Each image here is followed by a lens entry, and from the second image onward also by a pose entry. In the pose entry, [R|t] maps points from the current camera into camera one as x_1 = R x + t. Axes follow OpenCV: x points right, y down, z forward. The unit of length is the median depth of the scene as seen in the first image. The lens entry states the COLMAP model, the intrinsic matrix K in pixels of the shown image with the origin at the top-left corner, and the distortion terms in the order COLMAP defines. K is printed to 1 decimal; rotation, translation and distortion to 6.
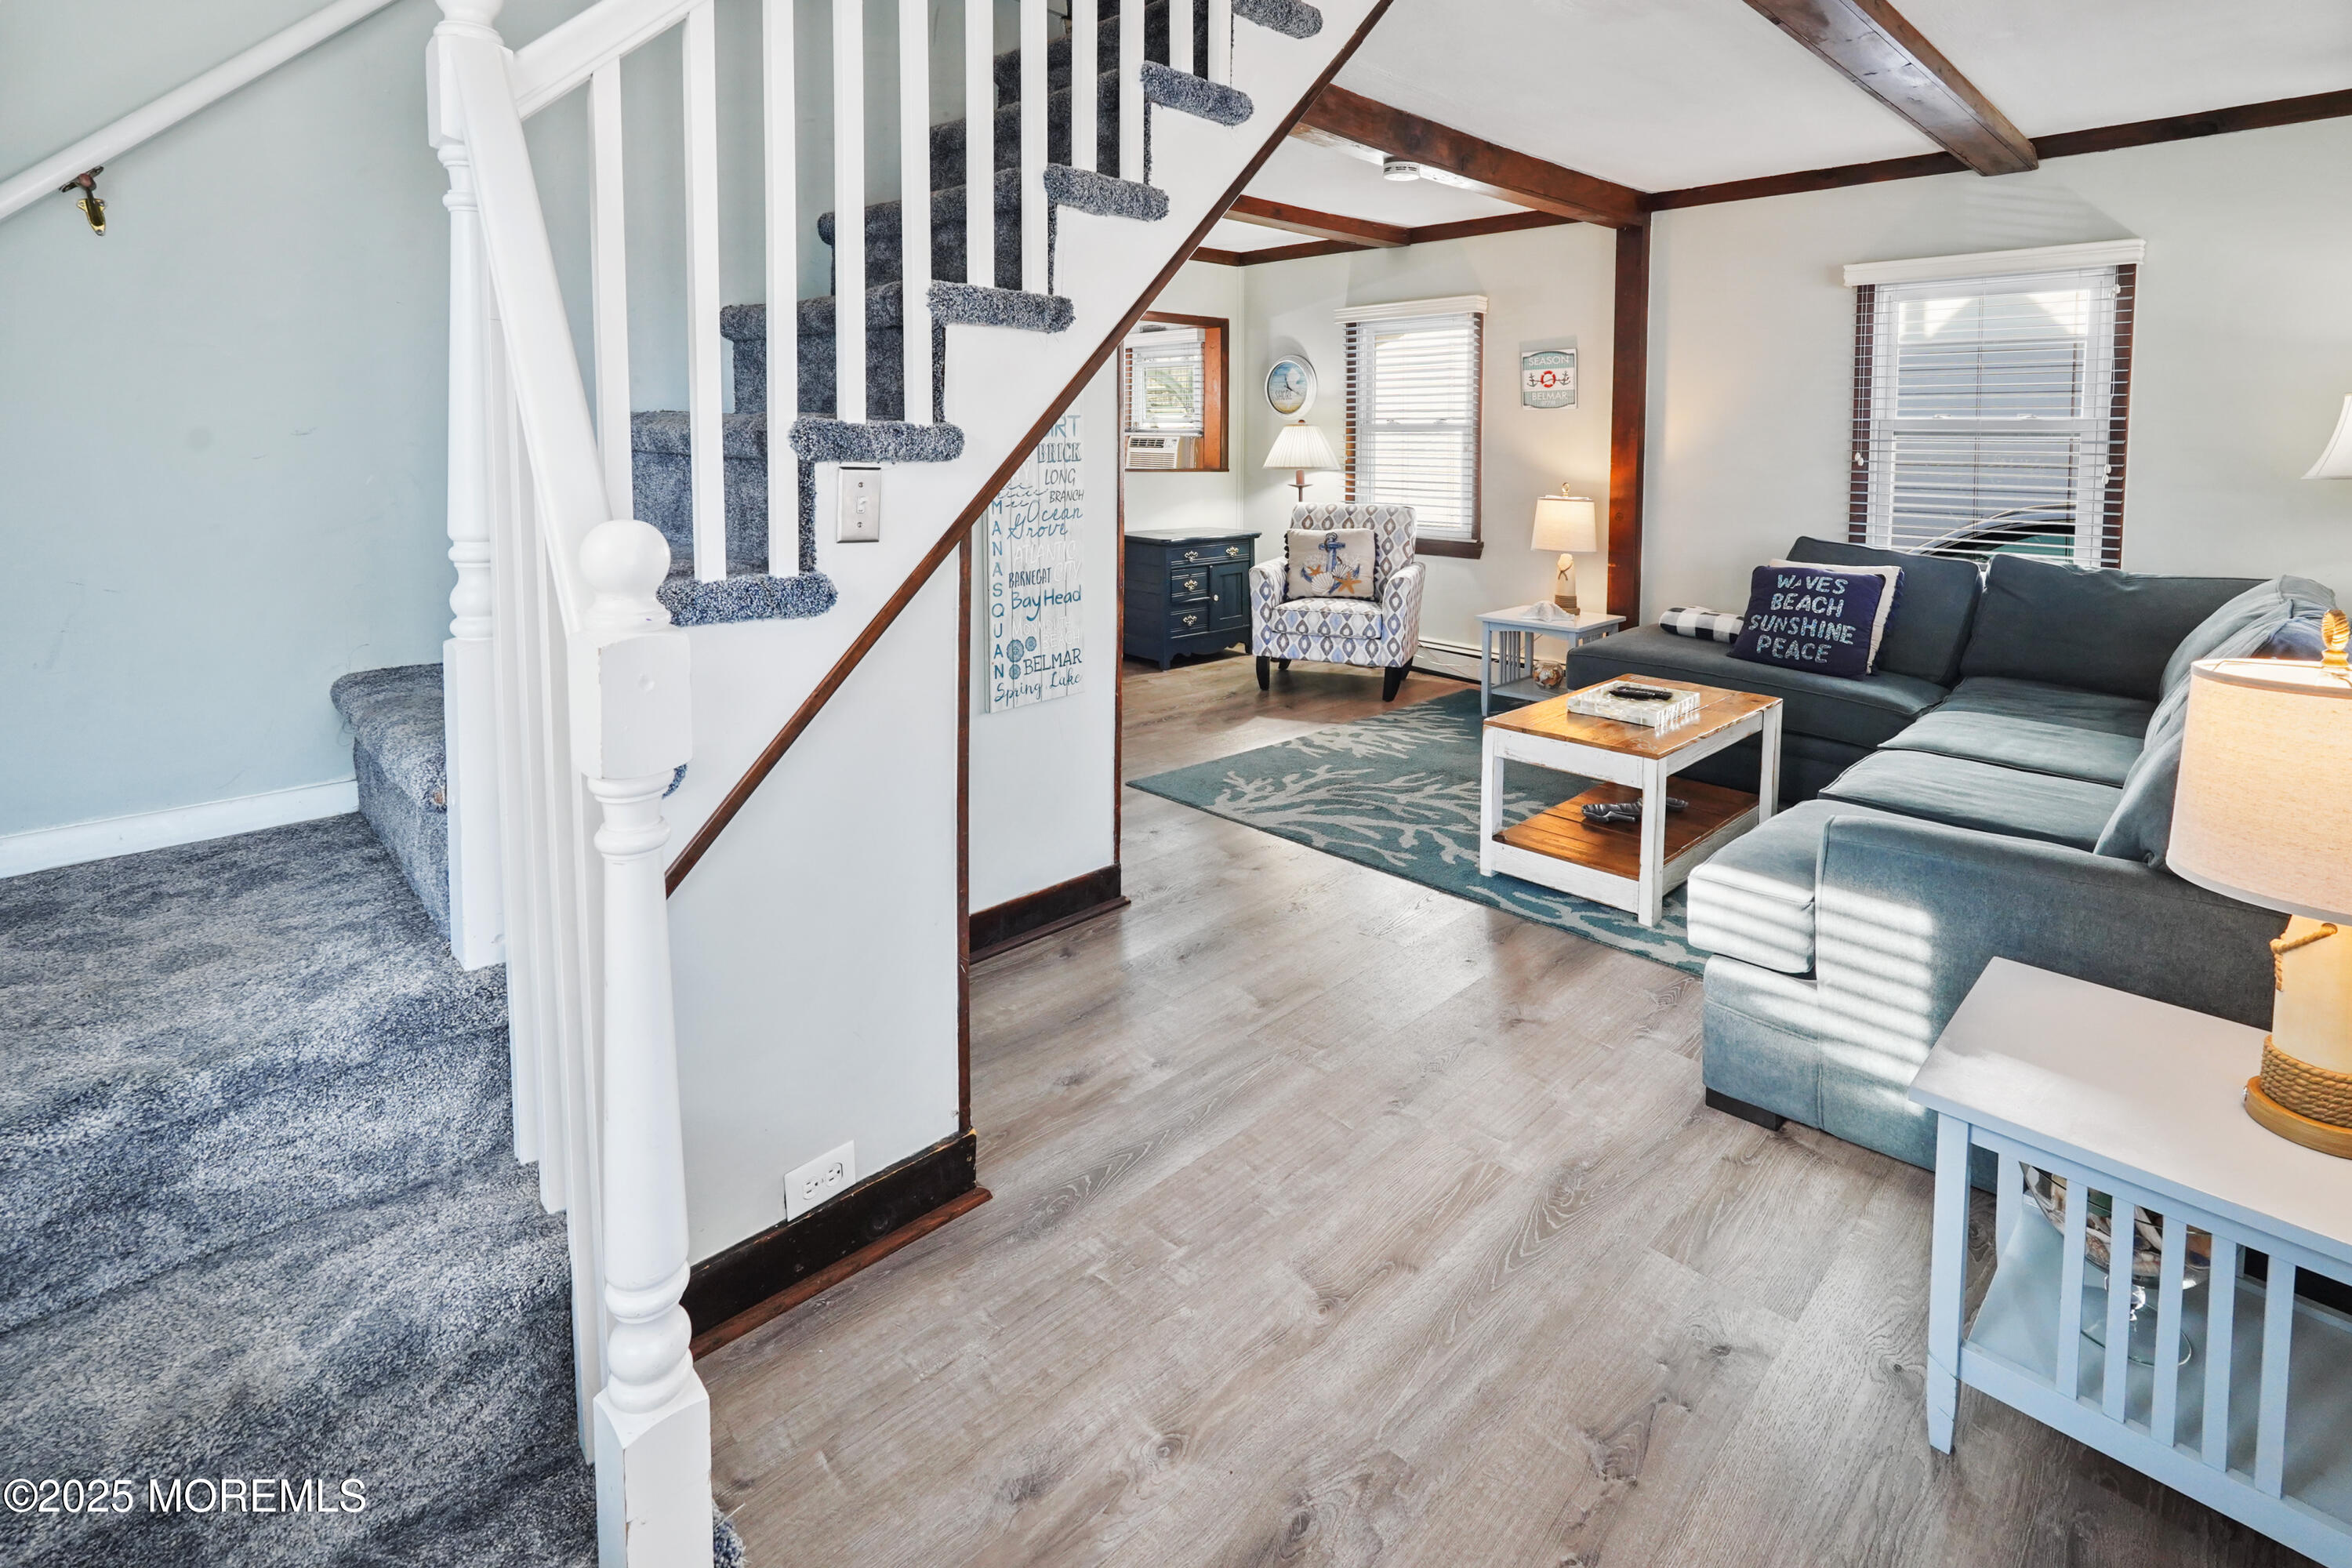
lens RADIAL K [[1122.9, 0, 1235.7], [0, 1122.9, 473.8], [0, 0, 1]] dist [-0.000703, 0.000117]
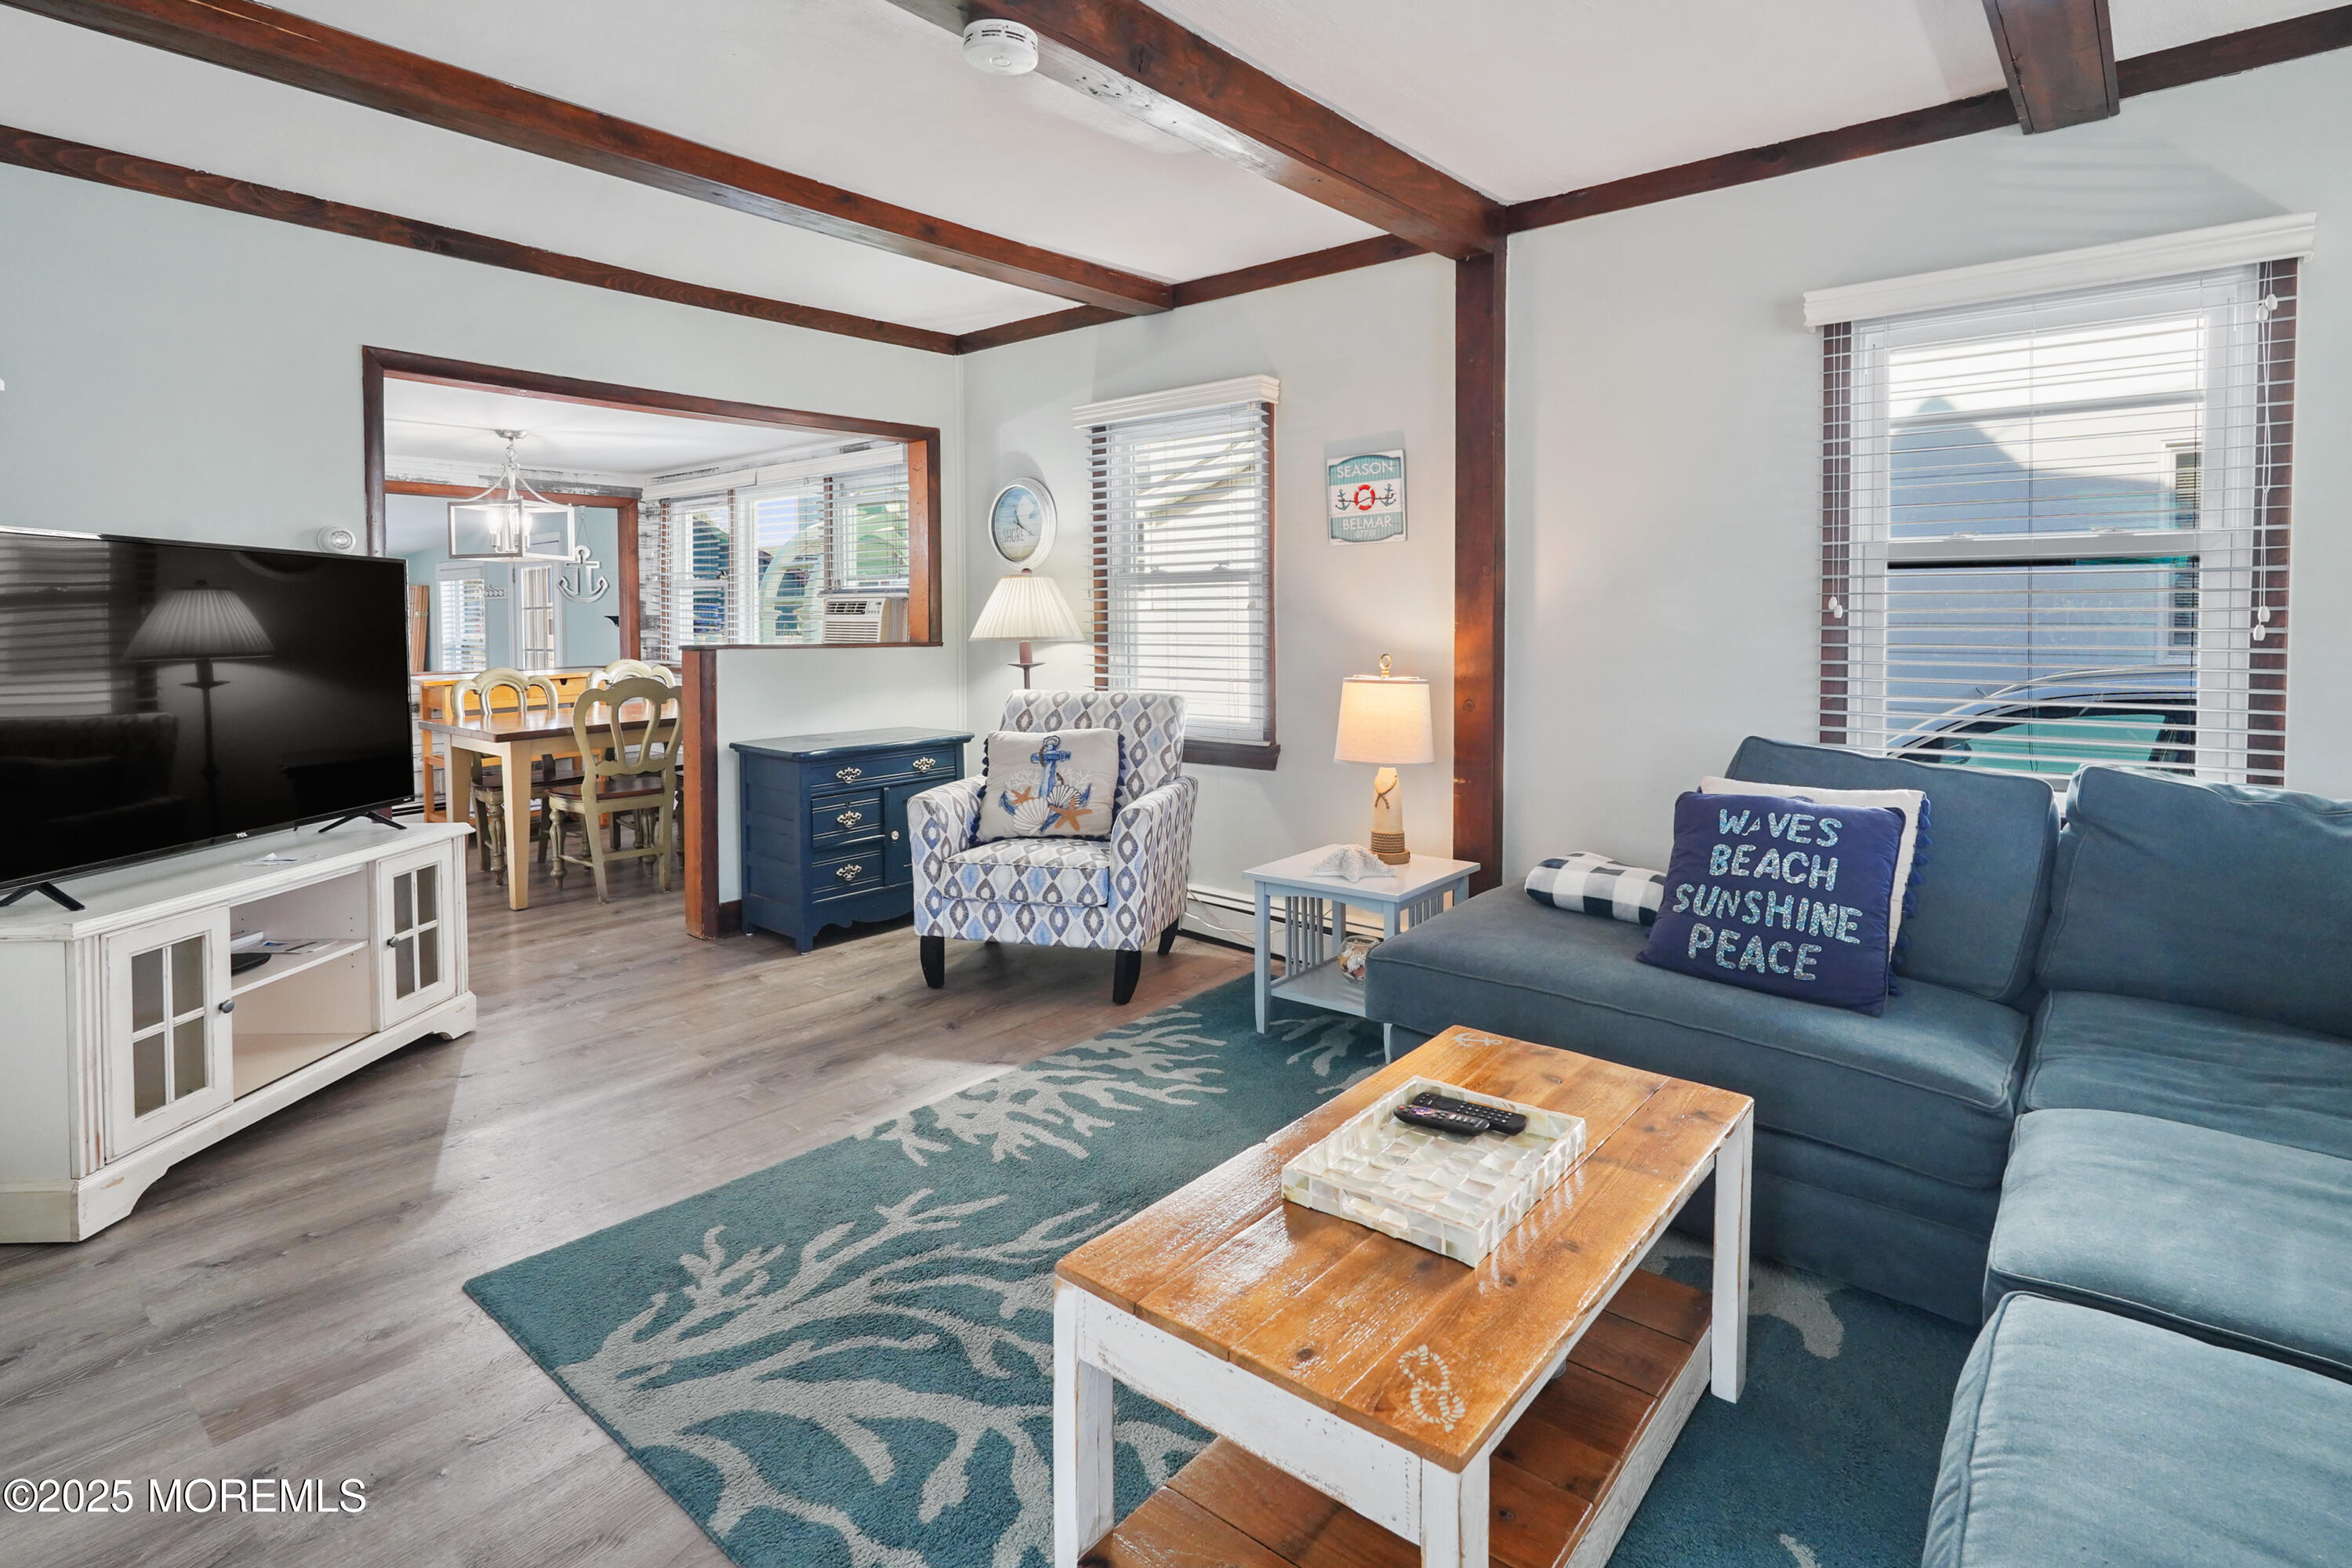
lens RADIAL K [[1163.1, 0, 1257.0], [0, 1163.1, 630.7], [0, 0, 1]] dist [-0.012033, 0.000714]
pose [[0.994149, -0.015374, 0.106922, 0.146477], [0.017019, 0.999750, -0.014490, 0.002960], [-0.106672, 0.016225, 0.994162, 0.340759]]
